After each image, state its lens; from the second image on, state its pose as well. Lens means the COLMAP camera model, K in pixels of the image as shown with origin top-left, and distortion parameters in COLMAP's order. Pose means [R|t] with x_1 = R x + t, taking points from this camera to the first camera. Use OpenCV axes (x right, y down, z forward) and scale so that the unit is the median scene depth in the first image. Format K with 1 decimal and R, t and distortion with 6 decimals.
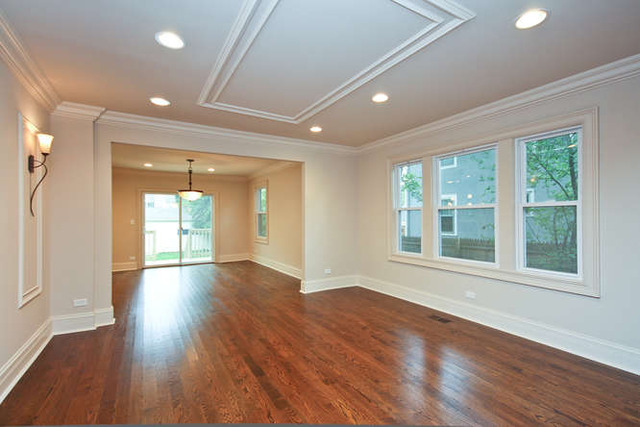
lens RADIAL K [[307.1, 0, 333.8], [0, 307.1, 215.7], [0, 0, 1]] dist [0.017365, -0.000026]
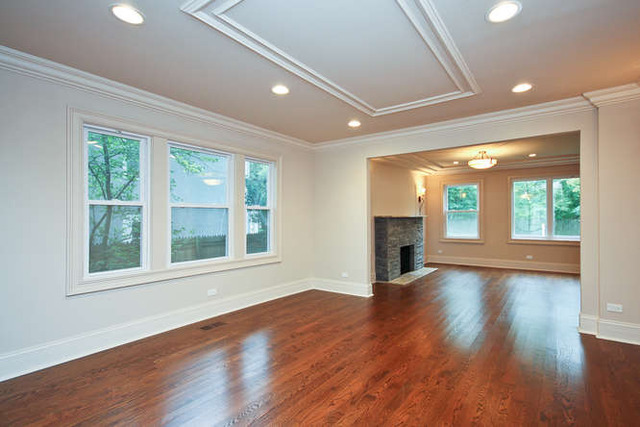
lens RADIAL K [[307.1, 0, 333.8], [0, 307.1, 215.7], [0, 0, 1]] dist [0.017365, -0.000026]
pose [[-0.389256, -0.002041, 0.921127, -0.713873], [-0.012508, 0.999917, -0.003070, -0.001196], [-0.921045, -0.012716, -0.389250, 1.106874]]
